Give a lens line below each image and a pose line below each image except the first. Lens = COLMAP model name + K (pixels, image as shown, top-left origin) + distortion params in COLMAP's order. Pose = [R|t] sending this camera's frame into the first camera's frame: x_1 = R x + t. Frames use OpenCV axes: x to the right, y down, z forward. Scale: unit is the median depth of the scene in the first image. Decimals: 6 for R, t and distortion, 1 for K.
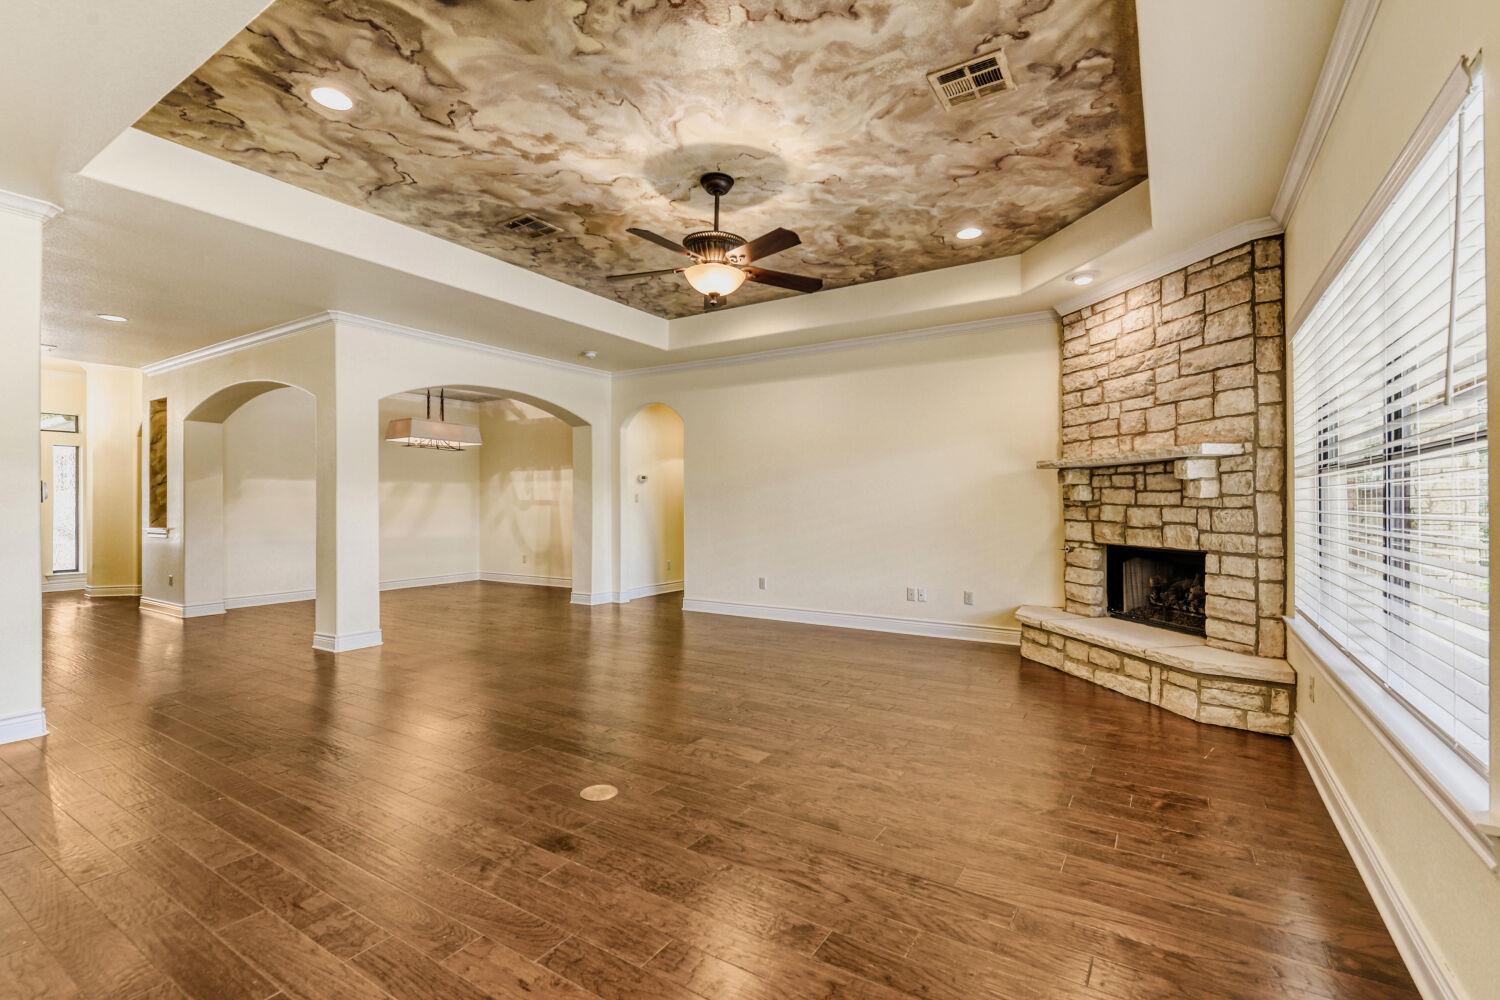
lens RADIAL K [[667.7, 0, 748.0], [0, 667.7, 502.9], [0, 0, 1]] dist [-0.010011, -0.000526]
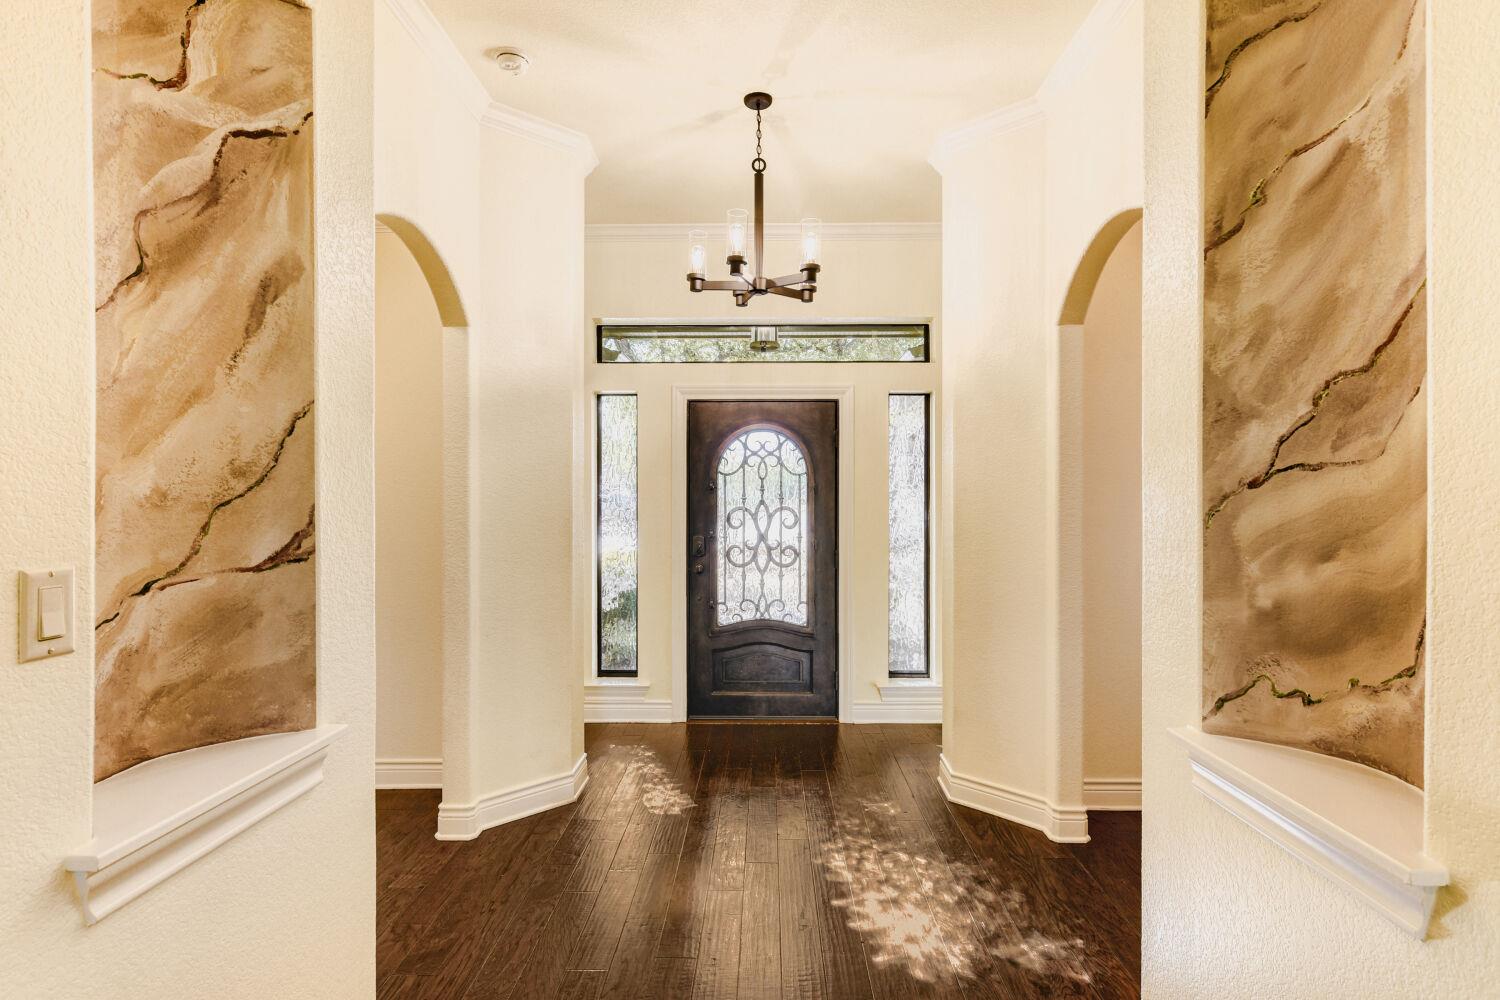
lens RADIAL K [[793.6, 0, 774.0], [0, 793.6, 501.8], [0, 0, 1]] dist [0.001735, -0.001122]
pose [[0.537516, 0.004719, -0.843240, -1.311820], [-0.001453, 0.999988, 0.004671, -0.039761], [0.843252, -0.001286, 0.537517, 1.322323]]
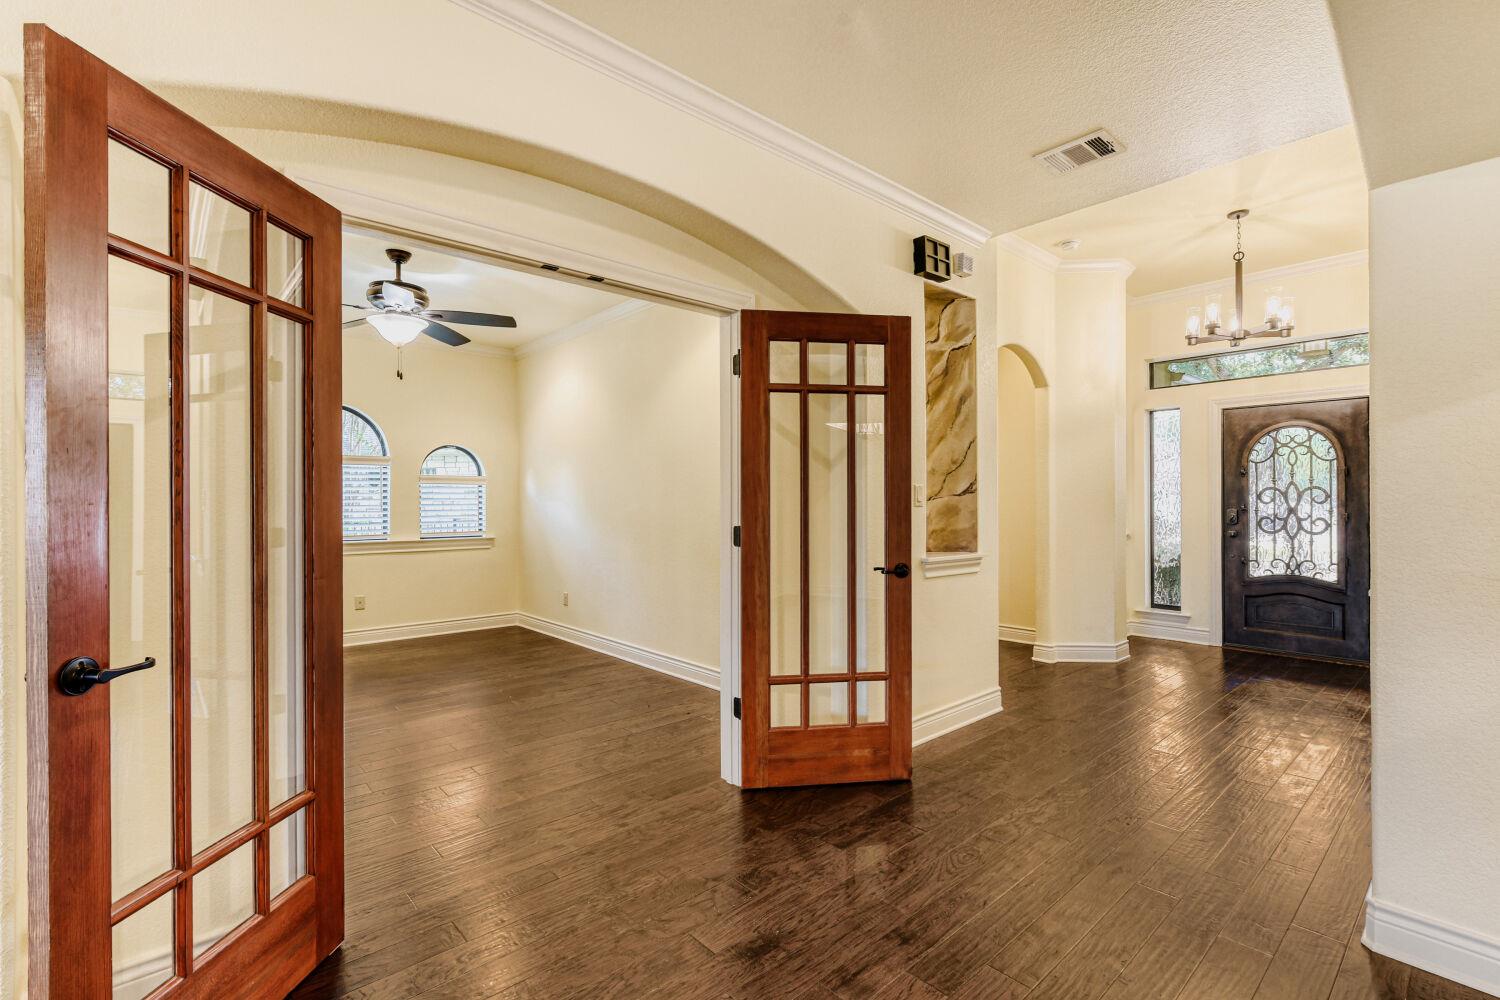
lens RADIAL K [[667.7, 0, 748.9], [0, 667.7, 501.9], [0, 0, 1]] dist [-0.010011, -0.000526]
pose [[-0.267586, 0.001820, -0.963532, -0.907962], [0.002887, 0.999995, 0.001087, -0.008113], [0.963530, -0.002491, -0.267590, 1.293328]]
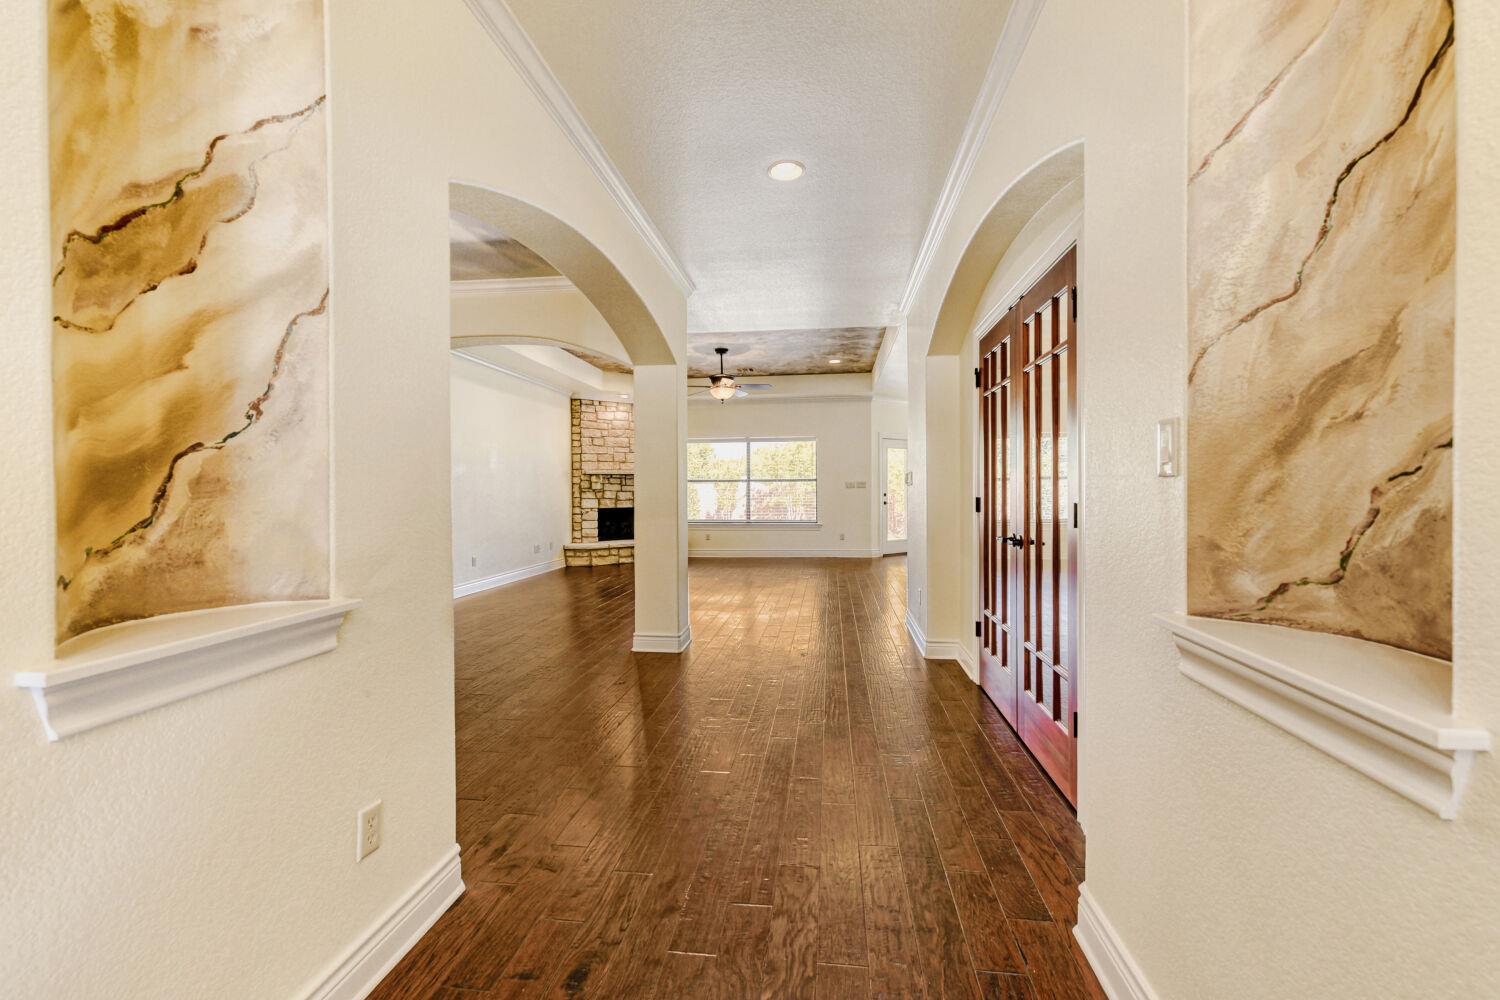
lens RADIAL K [[674.6, 0, 749.0], [0, 674.6, 495.6], [0, 0, 1]] dist [-0.000661, -0.000119]
pose [[-0.434969, -0.005079, 0.900431, -1.714998], [0.006661, 0.999939, 0.008858, 0.001436], [-0.900421, 0.009851, -0.434908, 1.522127]]
